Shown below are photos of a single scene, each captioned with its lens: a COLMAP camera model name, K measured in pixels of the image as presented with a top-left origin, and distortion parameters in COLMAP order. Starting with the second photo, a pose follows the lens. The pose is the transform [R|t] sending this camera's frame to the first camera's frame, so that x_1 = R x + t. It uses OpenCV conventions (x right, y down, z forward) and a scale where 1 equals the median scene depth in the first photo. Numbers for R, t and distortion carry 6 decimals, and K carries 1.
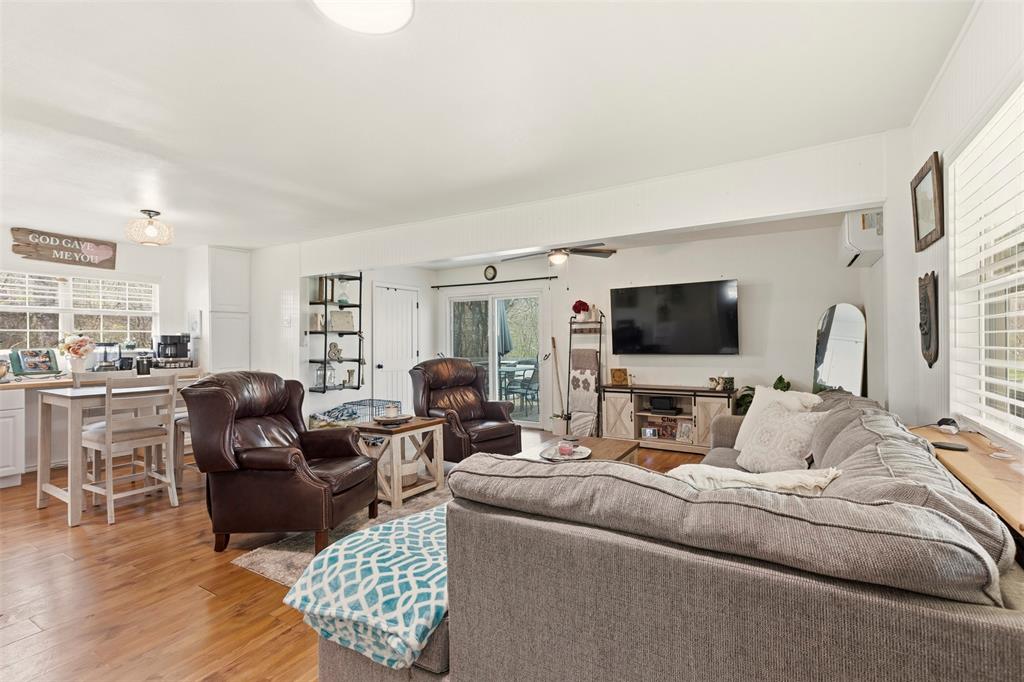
lens RADIAL K [[465.8, 0, 515.0], [0, 465.8, 337.5], [0, 0, 1]] dist [0.000336, -0.000029]
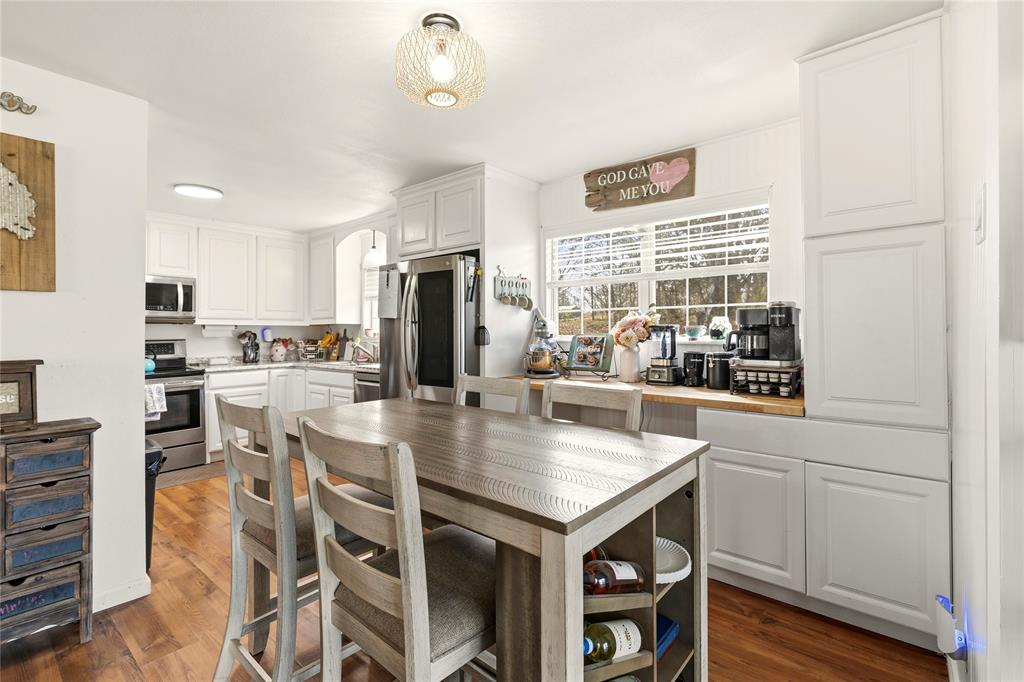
lens RADIAL K [[465.8, 0, 515.0], [0, 465.8, 337.5], [0, 0, 1]] dist [0.000336, -0.000029]
pose [[-0.152418, 0.017461, -0.988162, -0.257120], [0.007482, 0.999836, 0.016513, 0.013616], [0.988288, -0.004877, -0.152523, 0.836420]]
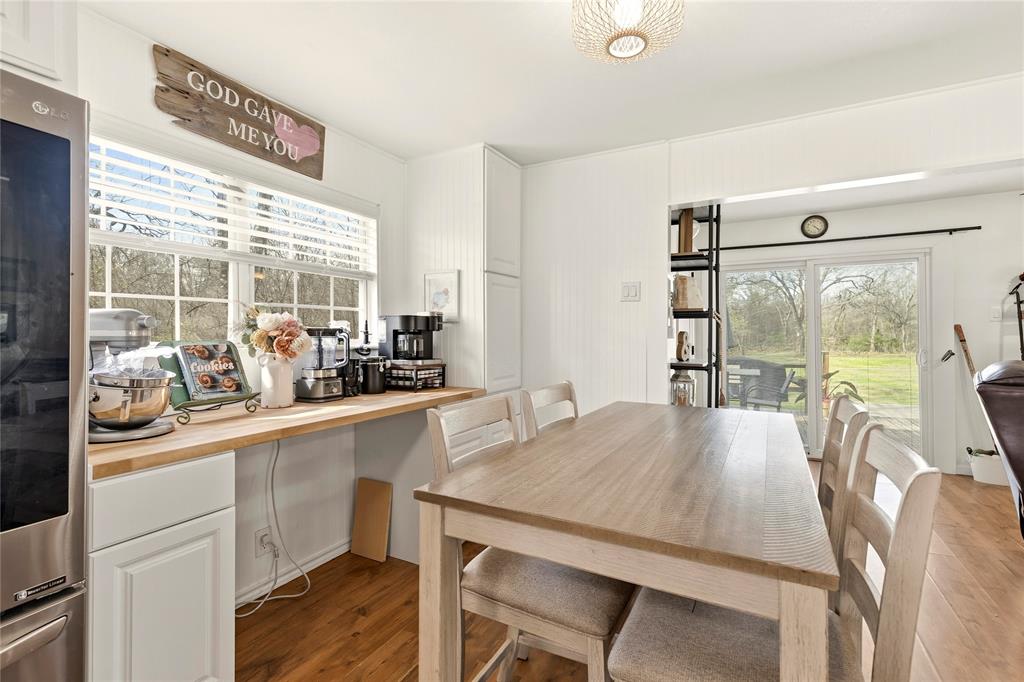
lens RADIAL K [[463.9, 0, 509.8], [0, 463.9, 330.7], [0, 0, 1]] dist [0.000393, 0.000166]
pose [[0.998624, 0.003918, 0.052296, -0.657709], [-0.003772, 0.999989, -0.002888, 0.012940], [-0.052307, 0.002687, 0.998627, 0.481552]]
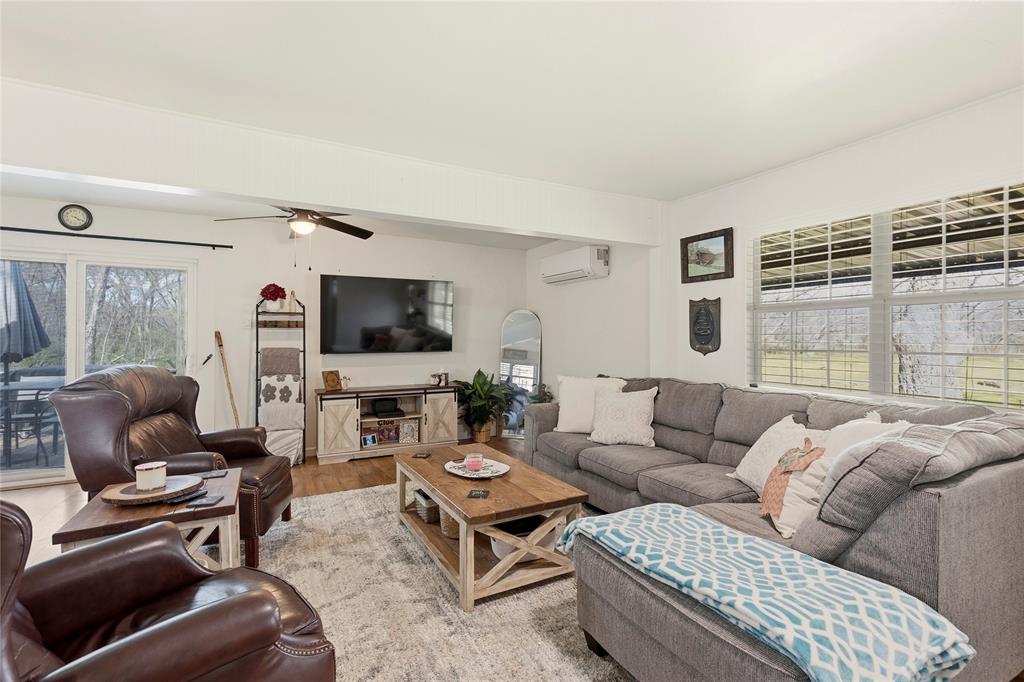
lens RADIAL K [[472.7, 0, 512.5], [0, 472.7, 335.2], [0, 0, 1]] dist [0.008464, 0.000012]
pose [[0.503327, 0.015354, 0.863959, -0.368595], [-0.012136, 0.999869, -0.010699, 0.008154], [-0.864011, -0.005100, 0.503448, 0.306326]]
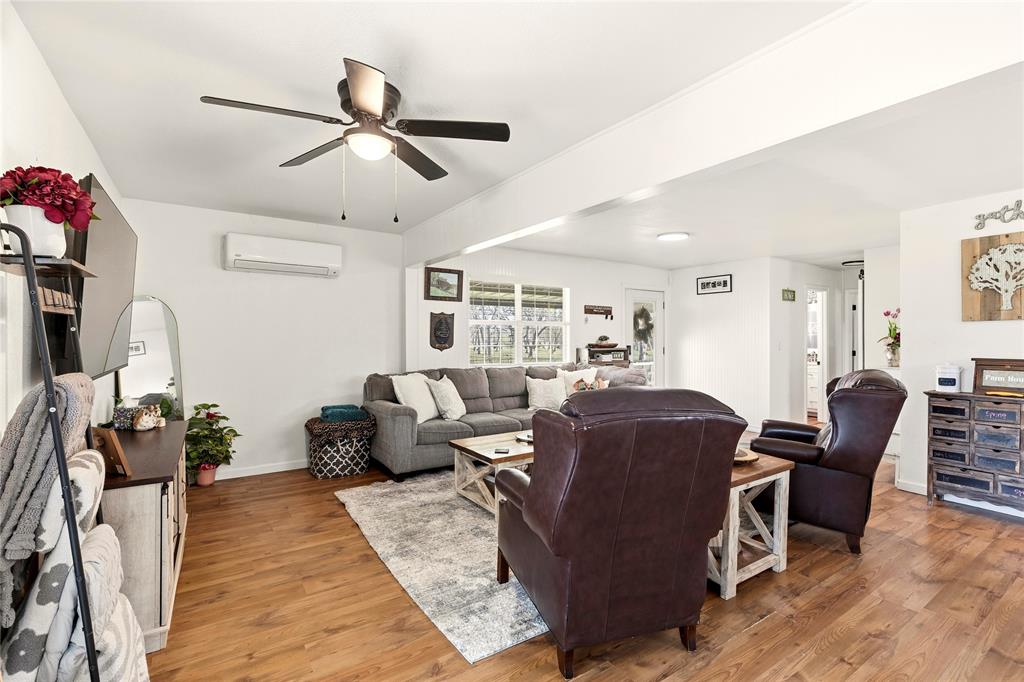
lens RADIAL K [[465.8, 0, 515.0], [0, 465.8, 337.5], [0, 0, 1]] dist [0.000336, -0.000029]
pose [[-0.904870, 0.007884, 0.425614, -0.197874], [0.006099, 0.999966, -0.005557, 0.003966], [-0.425644, -0.002433, -0.904888, 1.246735]]
